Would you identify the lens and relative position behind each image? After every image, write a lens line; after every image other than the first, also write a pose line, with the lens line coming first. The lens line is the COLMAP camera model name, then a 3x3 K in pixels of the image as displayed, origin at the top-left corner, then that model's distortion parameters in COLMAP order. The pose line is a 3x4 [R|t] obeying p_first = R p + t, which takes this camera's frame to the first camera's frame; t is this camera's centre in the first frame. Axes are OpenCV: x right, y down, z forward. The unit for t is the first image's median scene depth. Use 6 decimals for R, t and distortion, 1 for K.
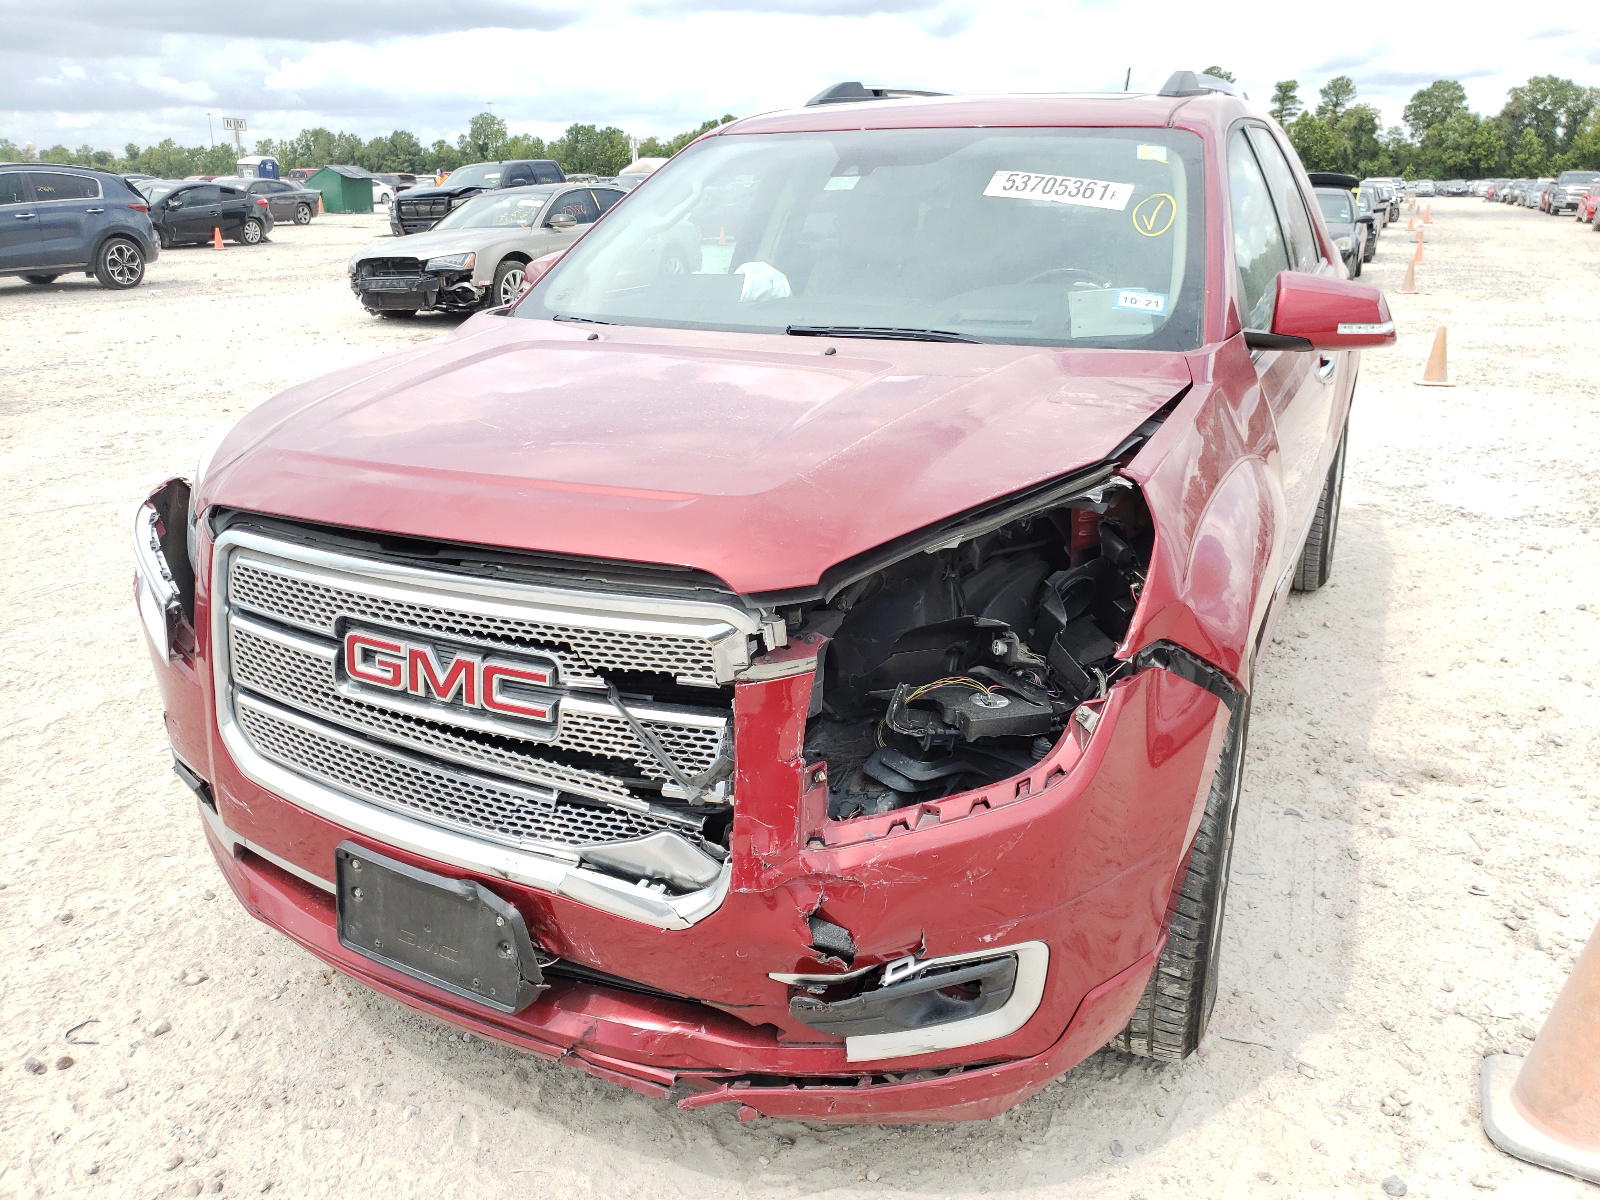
lens RADIAL K [[1204.6, 0, 777.2], [0, 1204.6, 599.5], [0, 0, 1]] dist [0.023993, 0.007519]
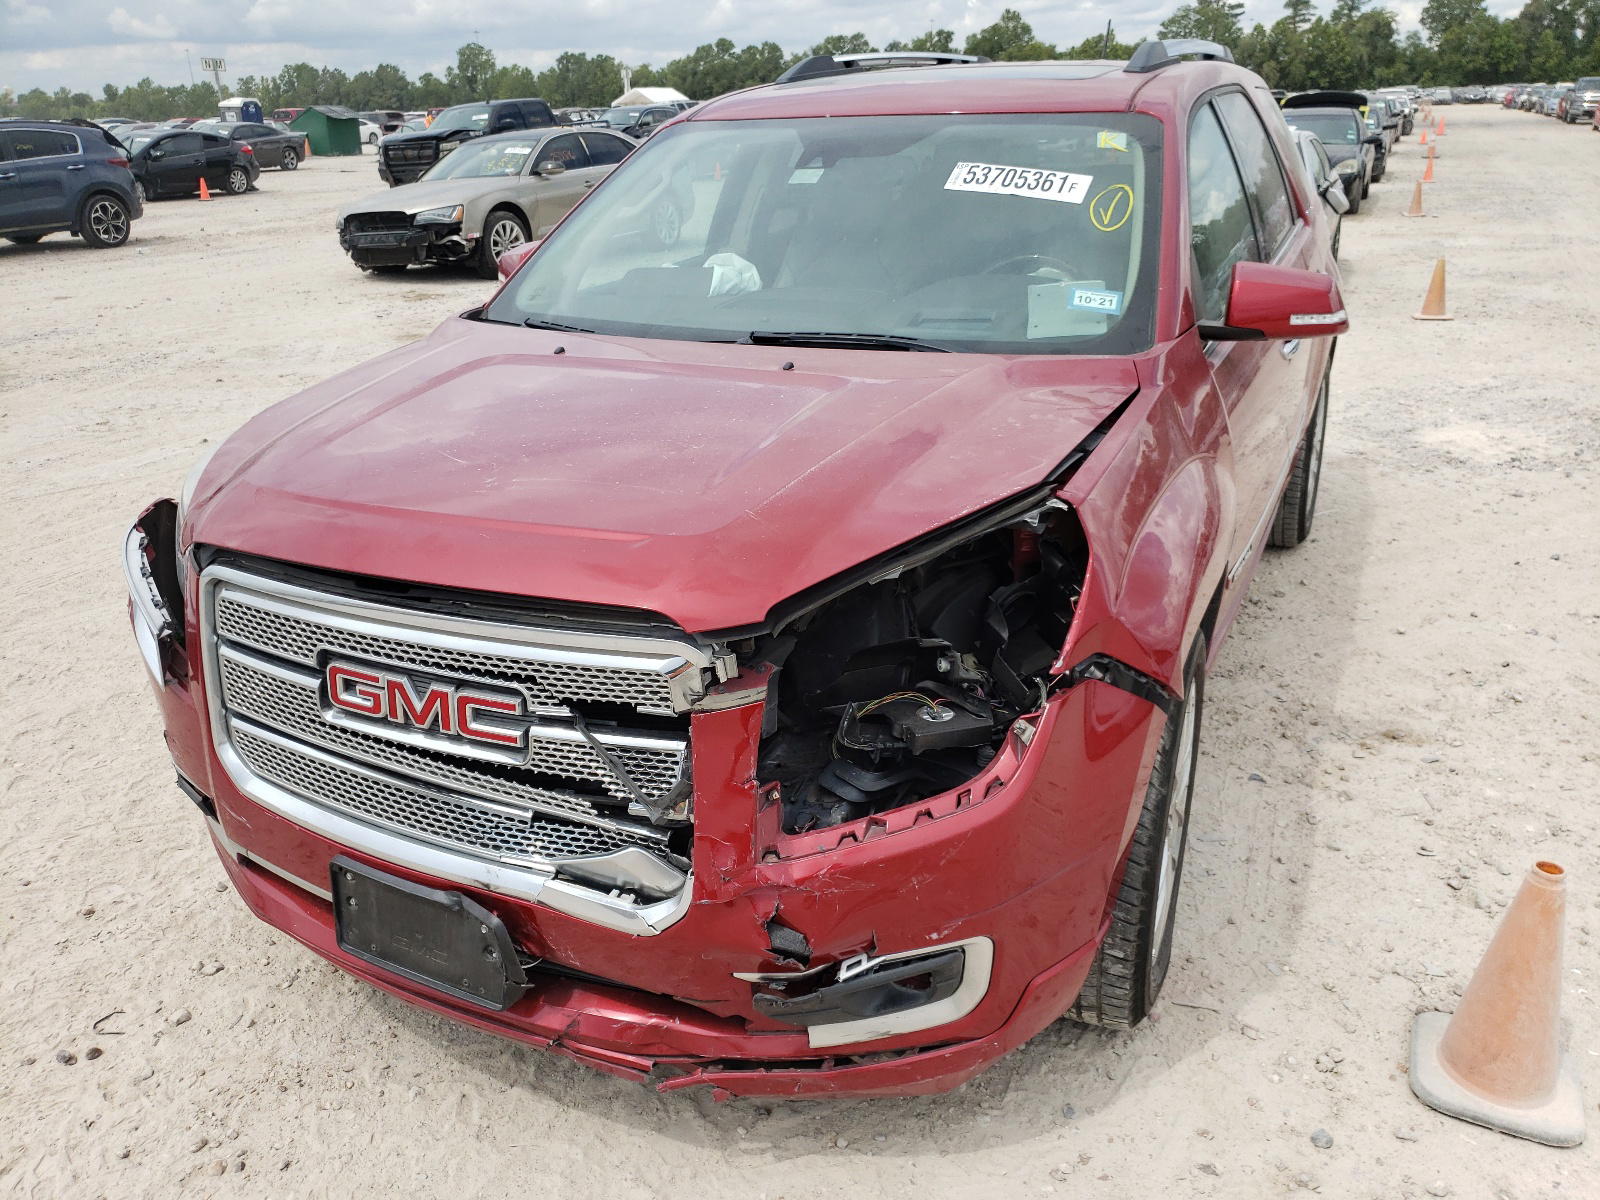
lens RADIAL K [[1224.8, 0, 800.0], [0, 1224.8, 600.0], [0, 0, 1]] dist [0.023853, 0.001938]
pose [[0.999654, -0.025871, -0.004684, 0.053468], [0.026144, 0.996978, 0.073155, -0.081774], [0.002777, -0.073252, 0.997310, -0.057235]]
